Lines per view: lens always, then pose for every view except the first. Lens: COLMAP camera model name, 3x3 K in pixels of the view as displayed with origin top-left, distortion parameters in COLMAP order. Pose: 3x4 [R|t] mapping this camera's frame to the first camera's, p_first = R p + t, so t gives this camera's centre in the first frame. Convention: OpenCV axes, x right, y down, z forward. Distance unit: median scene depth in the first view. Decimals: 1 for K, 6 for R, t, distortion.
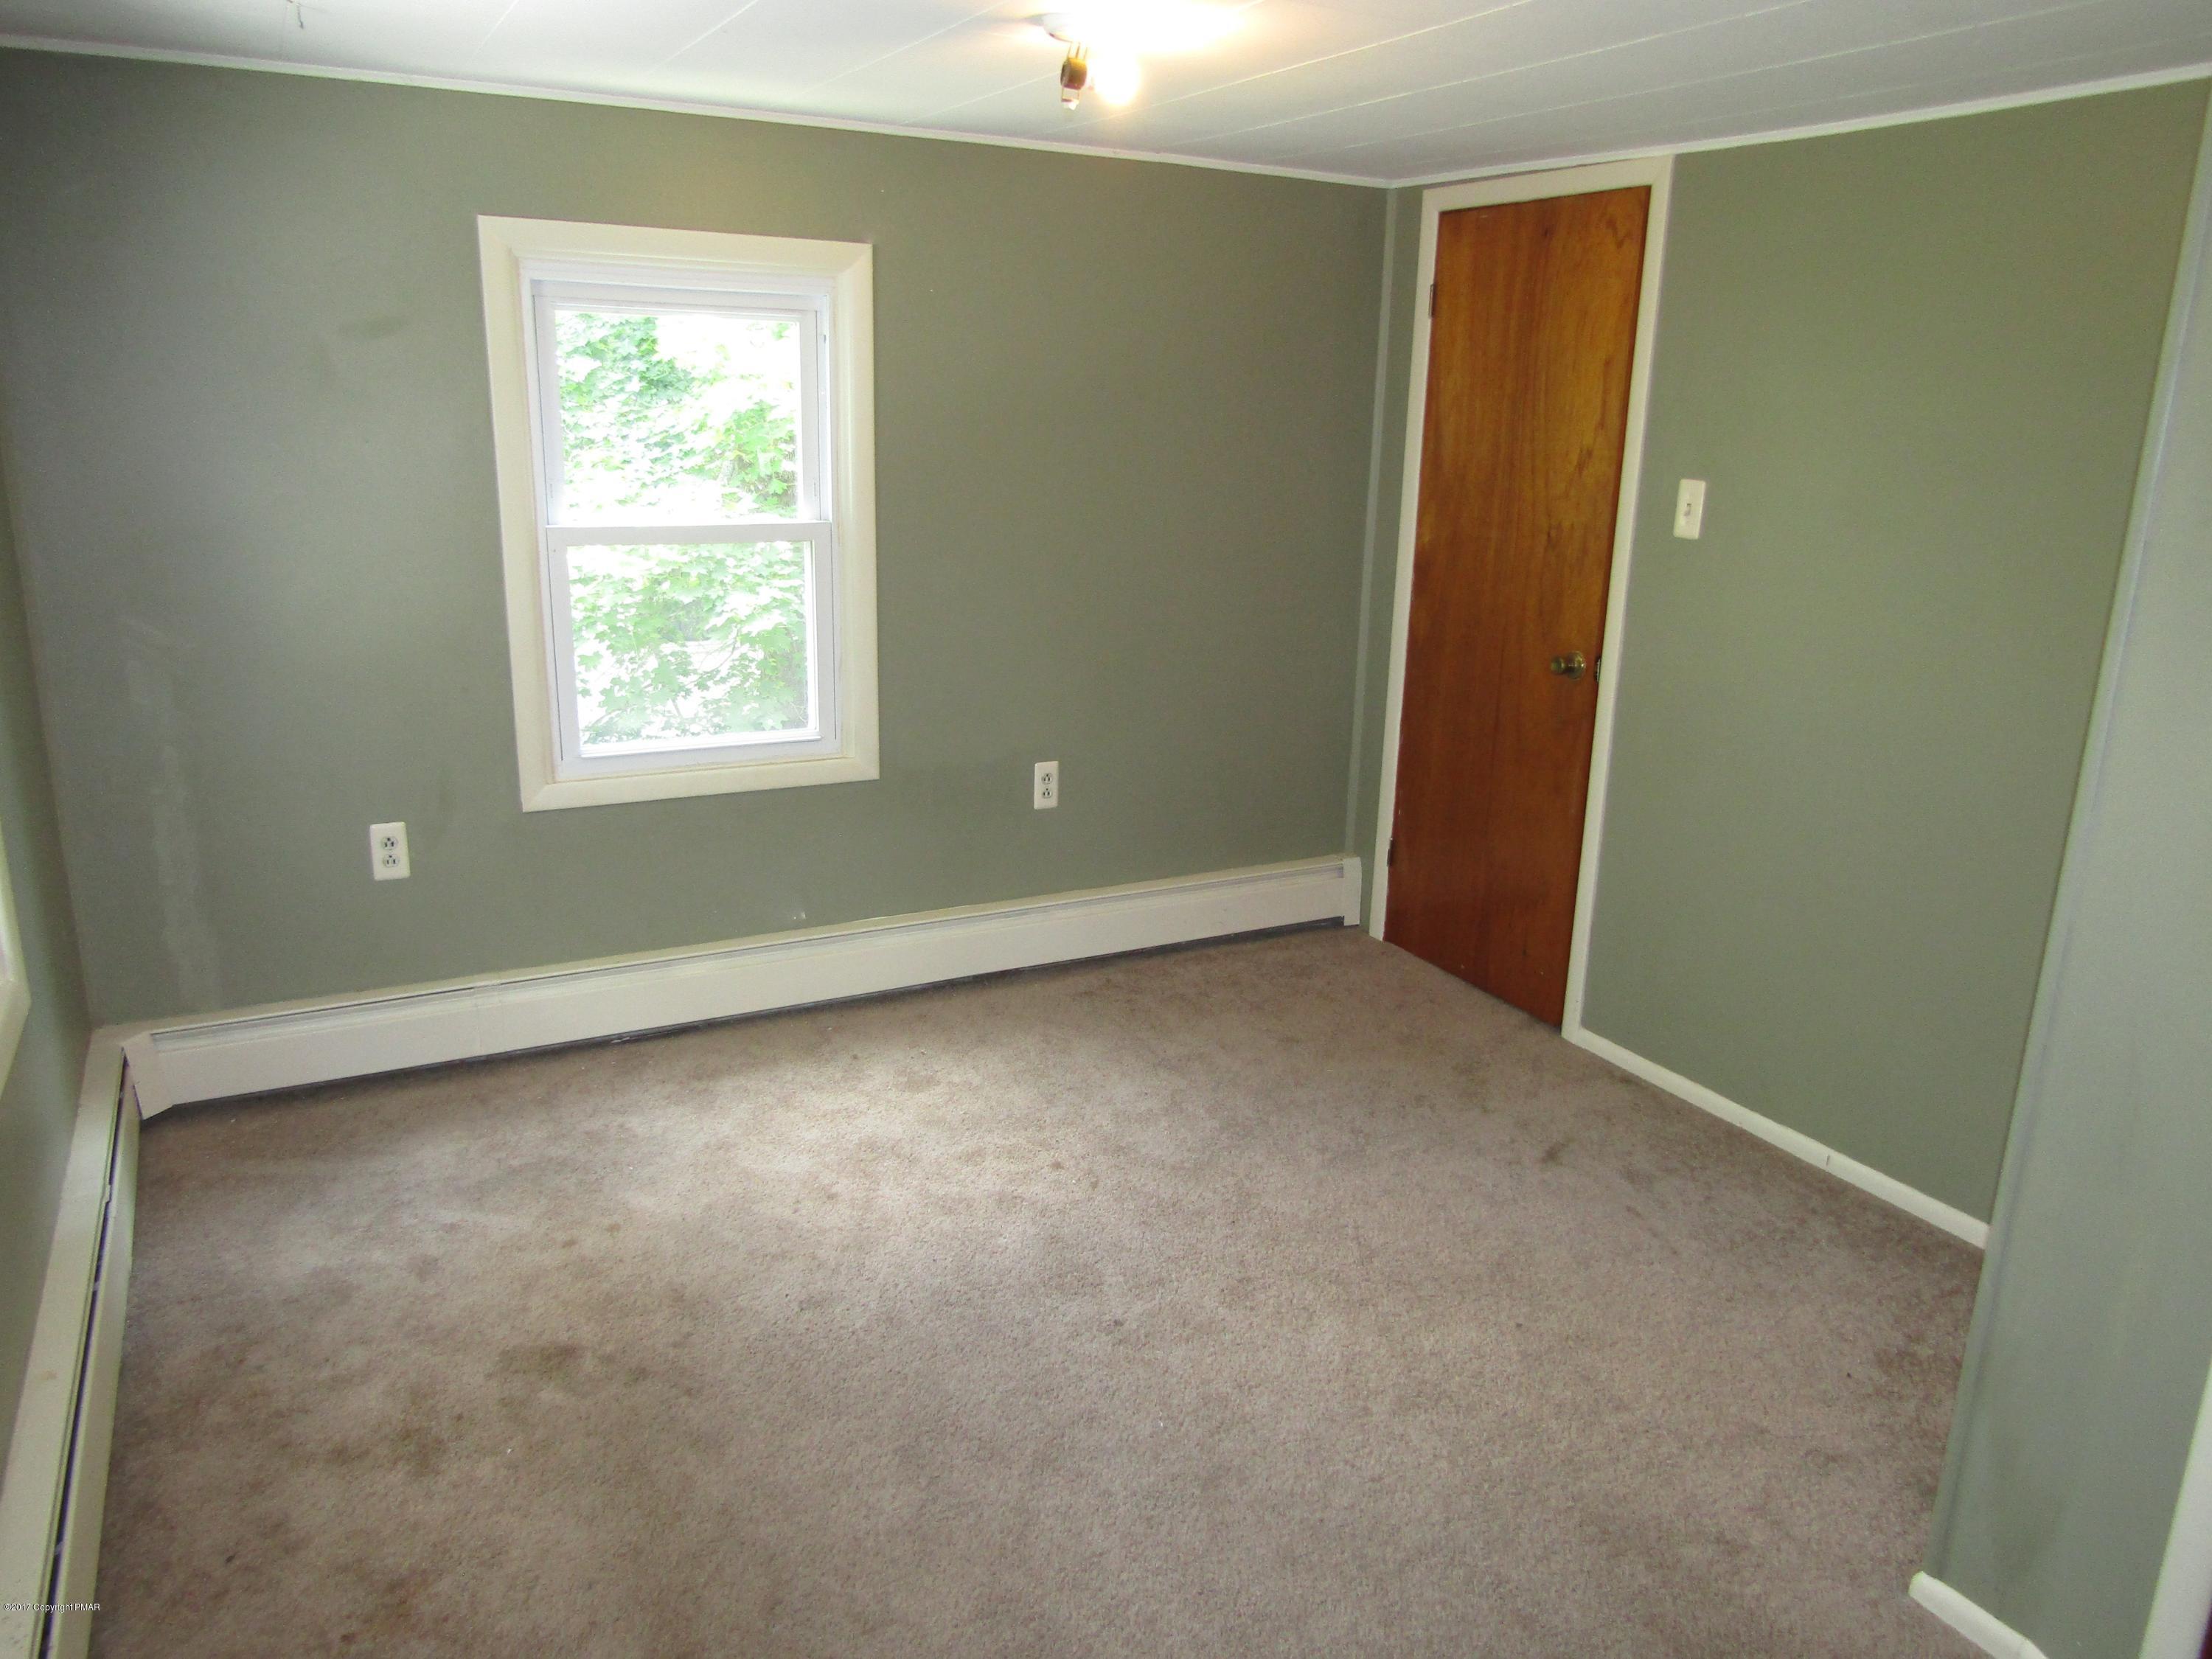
lens RADIAL K [[1579.6, 0, 1106.2], [0, 1579.6, 827.3], [0, 0, 1]] dist [-0.007091, 0.006110]
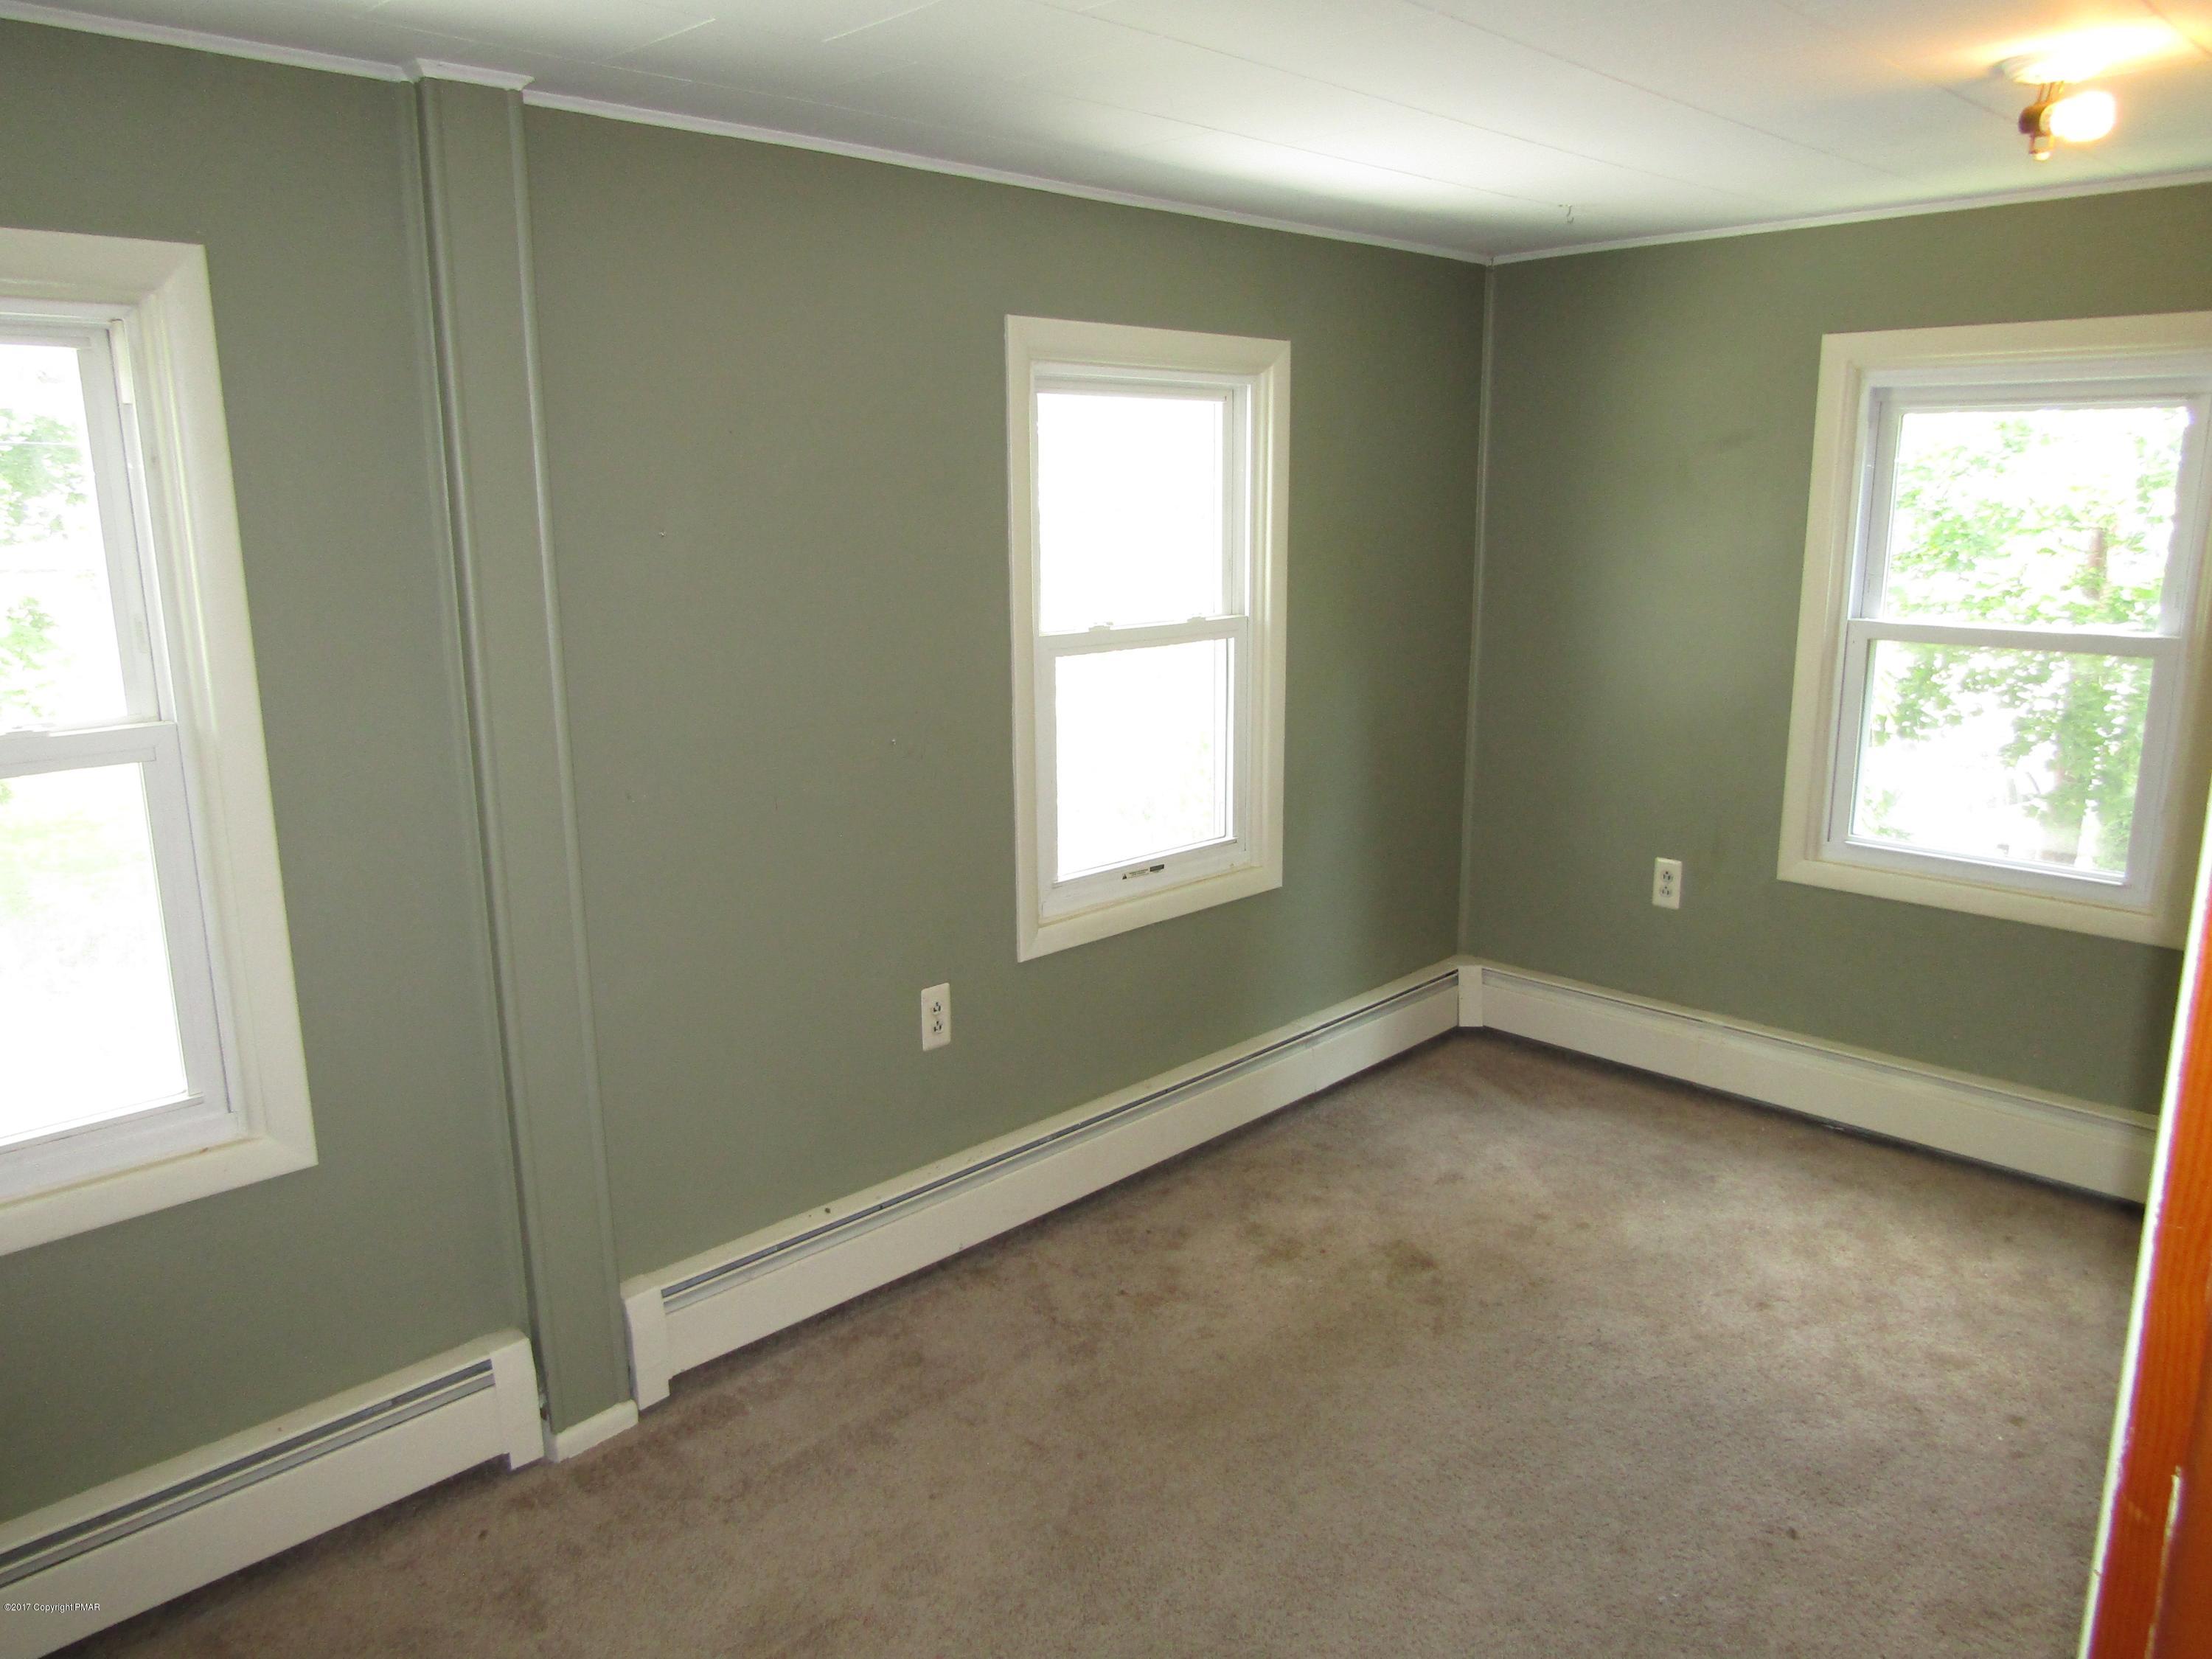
lens RADIAL K [[1579.6, 0, 1108.6], [0, 1579.6, 829.6], [0, 0, 1]] dist [-0.007091, 0.006110]
pose [[0.298961, 0.185674, -0.936028, 0.538063], [-0.246050, 0.962720, 0.112382, -0.055656], [0.921999, 0.196711, 0.333501, 0.238194]]
